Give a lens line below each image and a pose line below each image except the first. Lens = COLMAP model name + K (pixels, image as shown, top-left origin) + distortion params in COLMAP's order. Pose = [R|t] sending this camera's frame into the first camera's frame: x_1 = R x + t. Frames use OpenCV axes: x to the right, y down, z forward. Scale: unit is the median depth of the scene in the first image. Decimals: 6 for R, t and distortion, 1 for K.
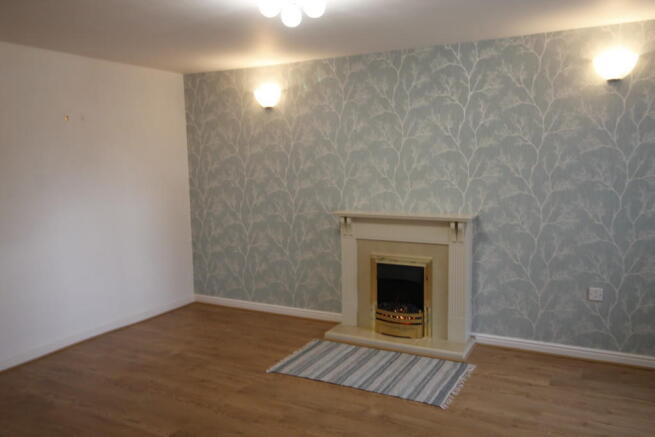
lens RADIAL K [[534.1, 0, 332.1], [0, 534.1, 218.8], [0, 0, 1]] dist [-0.001490, 0.005436]
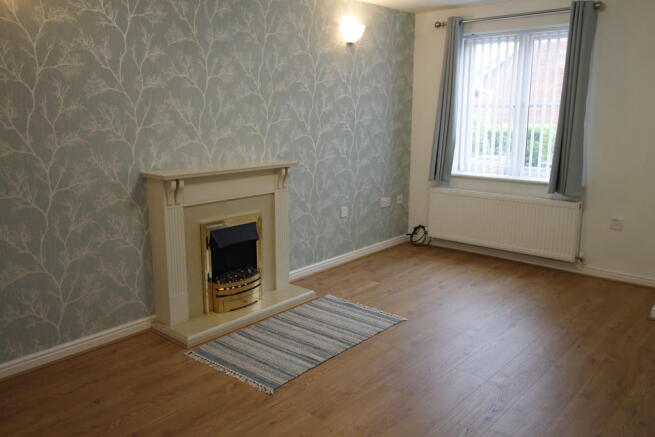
lens RADIAL K [[534.1, 0, 332.3], [0, 534.1, 219.0], [0, 0, 1]] dist [-0.001490, 0.005436]
pose [[0.213015, -0.182803, 0.959796, -0.688533], [0.105437, 0.980906, 0.163424, -0.051354], [-0.971343, 0.066386, 0.228221, 0.670139]]
